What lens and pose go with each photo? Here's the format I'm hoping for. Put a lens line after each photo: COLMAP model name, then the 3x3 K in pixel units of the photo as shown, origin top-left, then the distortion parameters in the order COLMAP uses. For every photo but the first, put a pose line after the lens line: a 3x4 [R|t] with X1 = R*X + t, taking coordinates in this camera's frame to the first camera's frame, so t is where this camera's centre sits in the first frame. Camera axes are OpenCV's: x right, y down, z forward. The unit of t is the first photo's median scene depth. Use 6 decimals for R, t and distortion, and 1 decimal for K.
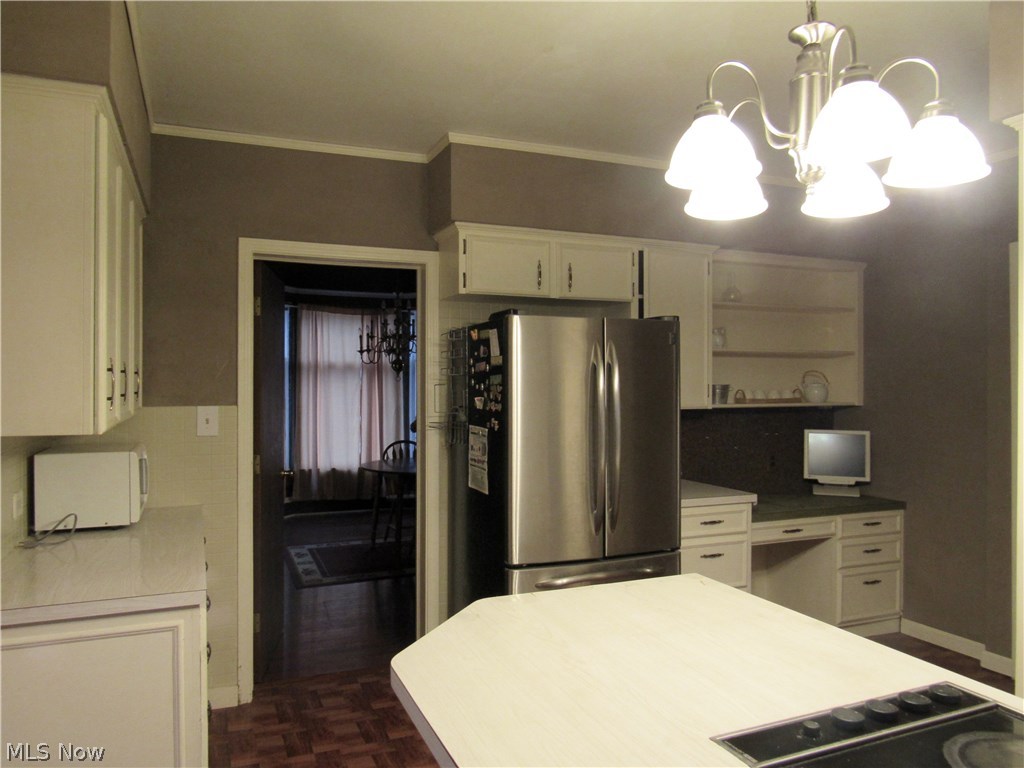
lens RADIAL K [[742.6, 0, 512.0], [0, 742.6, 384.0], [0, 0, 1]] dist [-0.017208, -0.003294]
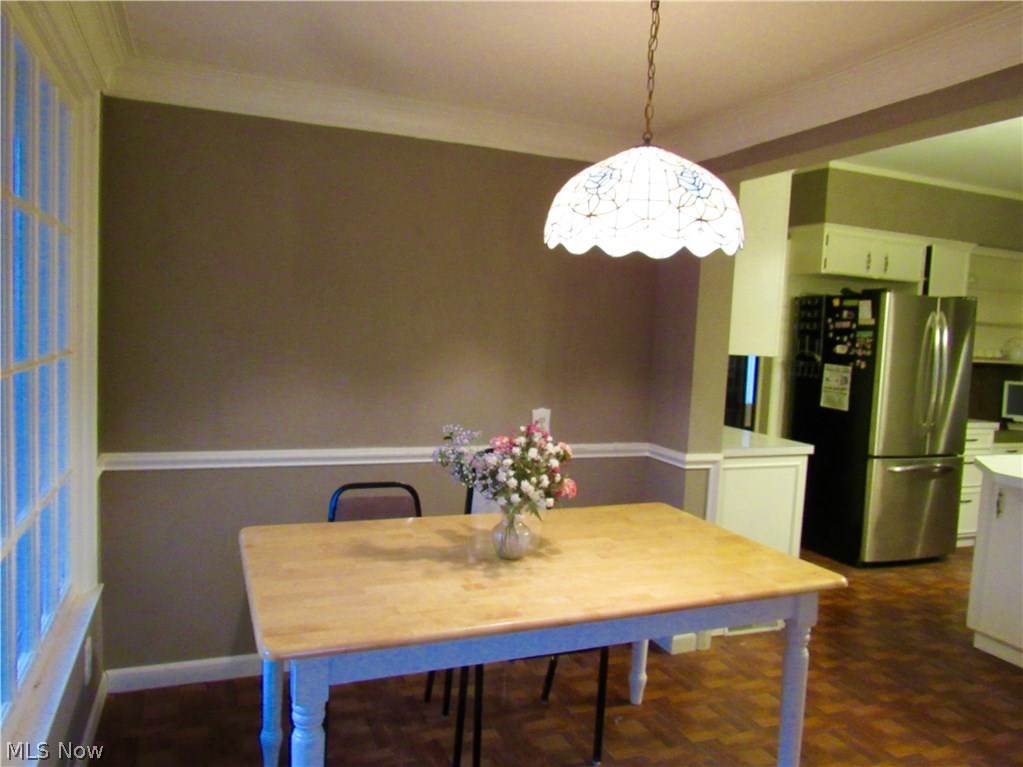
lens RADIAL K [[730.3, 0, 511.5], [0, 730.3, 383.5], [0, 0, 1]] dist [-0.011762, 0.002746]
pose [[0.998592, 0.052977, -0.002658, -0.694164], [-0.052626, 0.995757, 0.075492, 0.018483], [0.006646, -0.075246, 0.997143, -0.458164]]
